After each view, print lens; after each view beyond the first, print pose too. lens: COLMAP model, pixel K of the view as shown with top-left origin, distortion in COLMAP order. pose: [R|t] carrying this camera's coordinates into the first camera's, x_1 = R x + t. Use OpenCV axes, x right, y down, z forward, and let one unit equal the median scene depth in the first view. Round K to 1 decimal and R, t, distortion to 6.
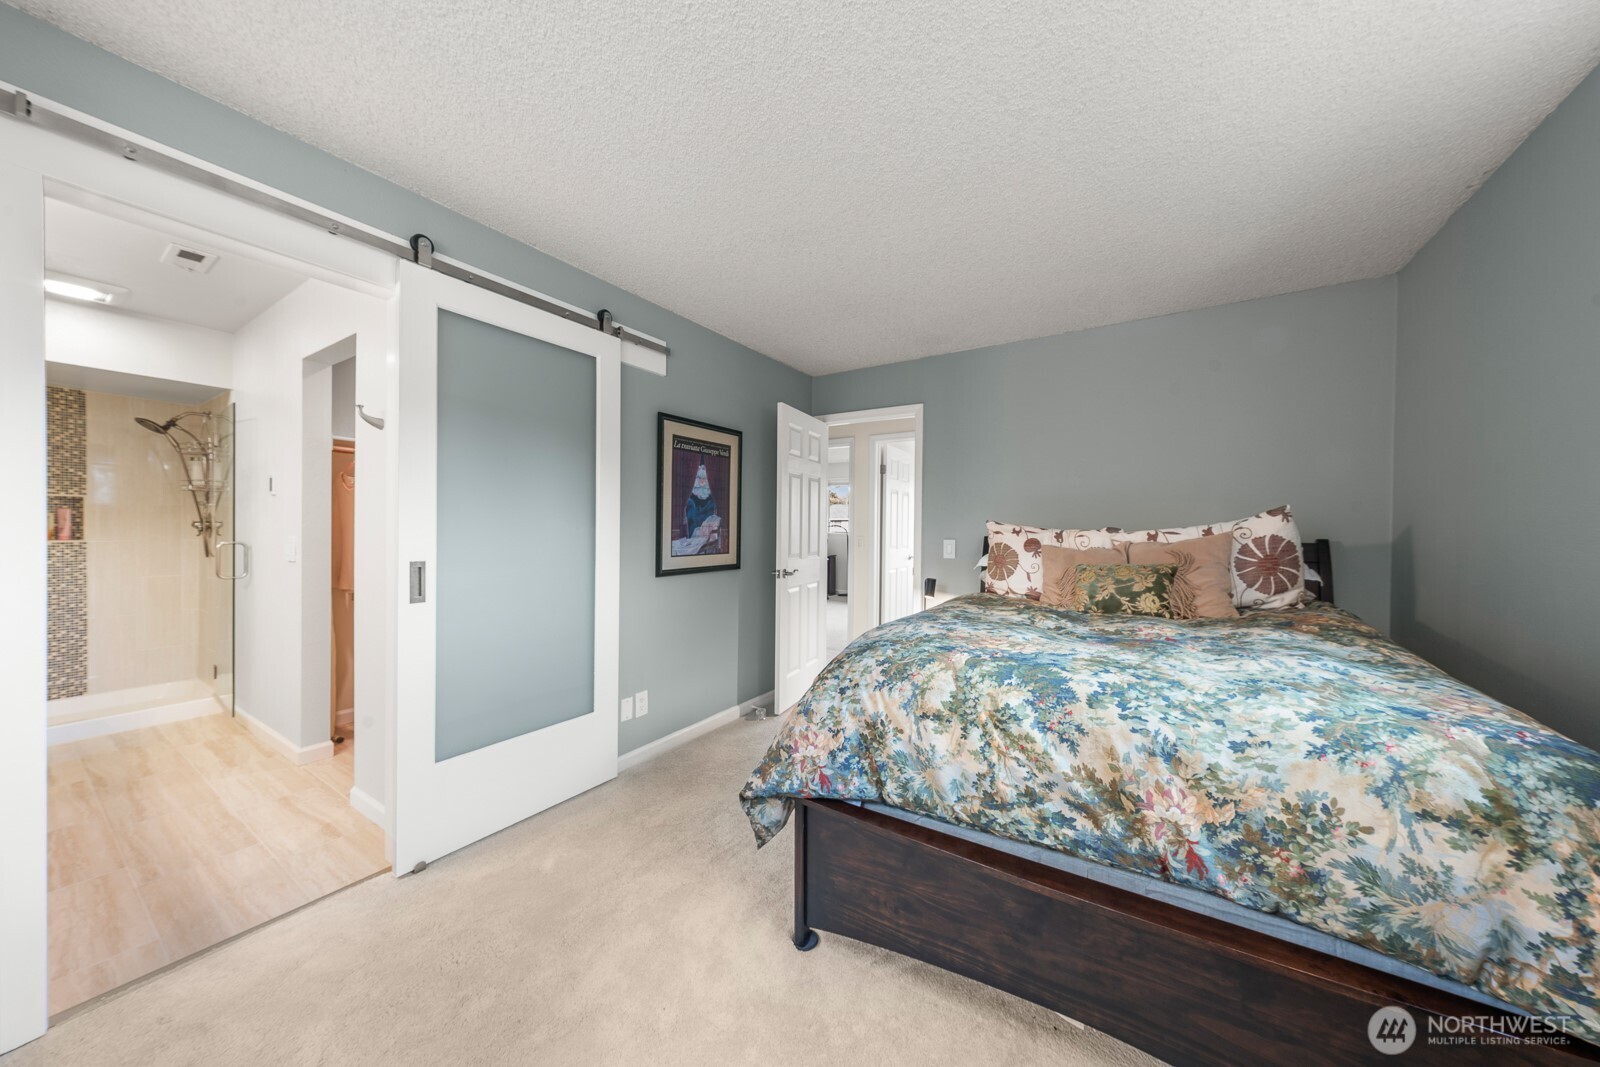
lens RADIAL K [[528.2, 0, 806.4], [0, 528.2, 524.1], [0, 0, 1]] dist [0.000263, 0.000078]
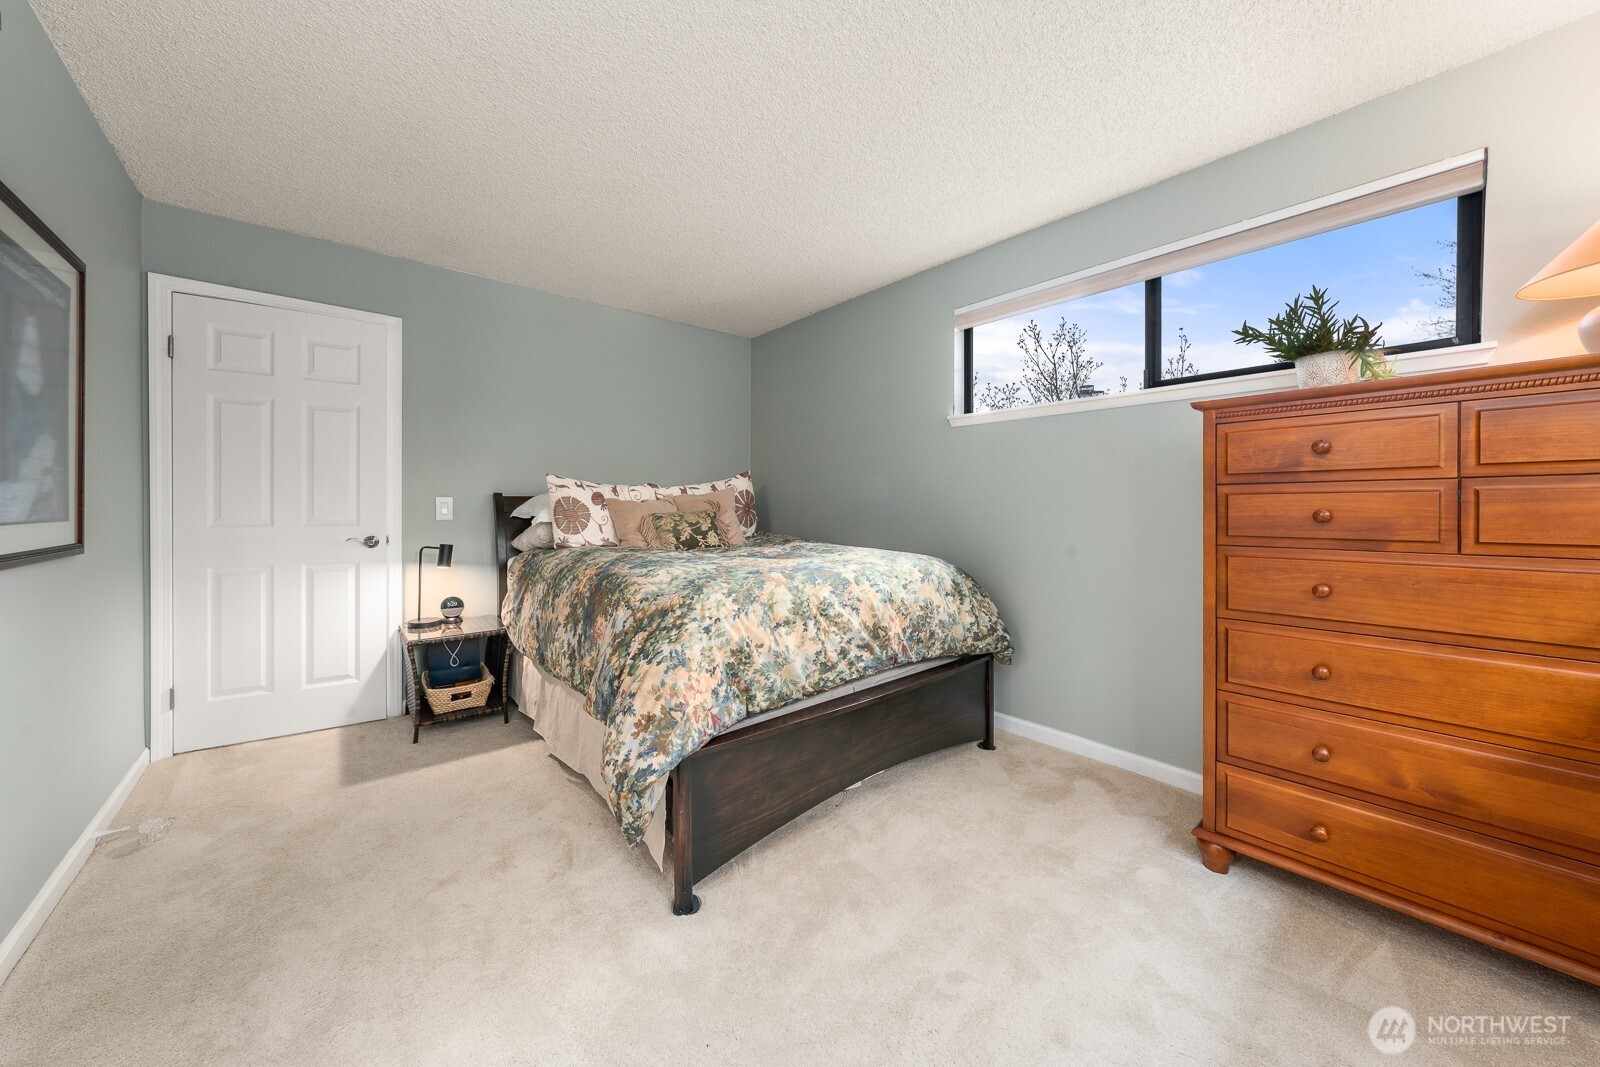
lens RADIAL K [[560.2, 0, 774.2], [0, 560.2, 515.0], [0, 0, 1]] dist [-0.000491, 0.000013]
pose [[0.313822, -0.021346, 0.949242, -0.999223], [-0.005720, 0.999687, 0.024371, 0.084044], [-0.949465, -0.013078, 0.313601, 0.625994]]
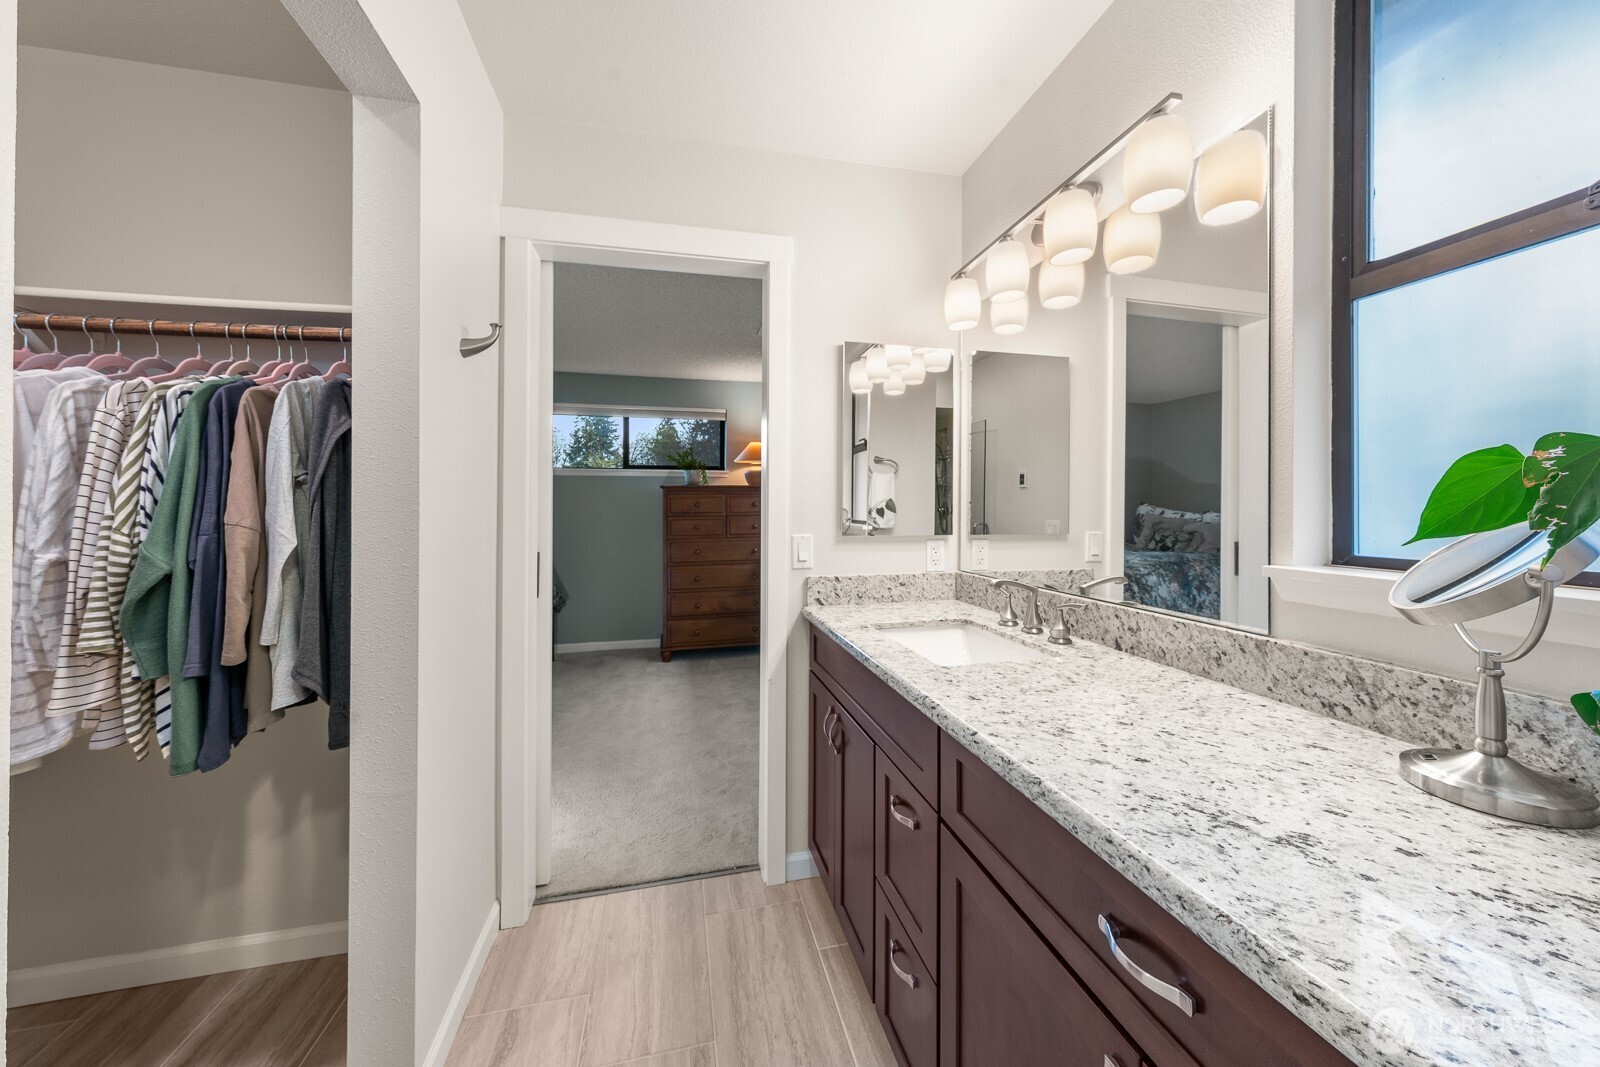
lens RADIAL K [[544.6, 0, 813.4], [0, 544.6, 497.4], [0, 0, 1]] dist [-0.000395, 0.000053]
pose [[-0.721362, 0.008326, 0.692508, -2.457768], [-0.010546, 0.999680, -0.023005, -0.014385], [-0.692477, -0.023898, -0.721044, 1.881466]]
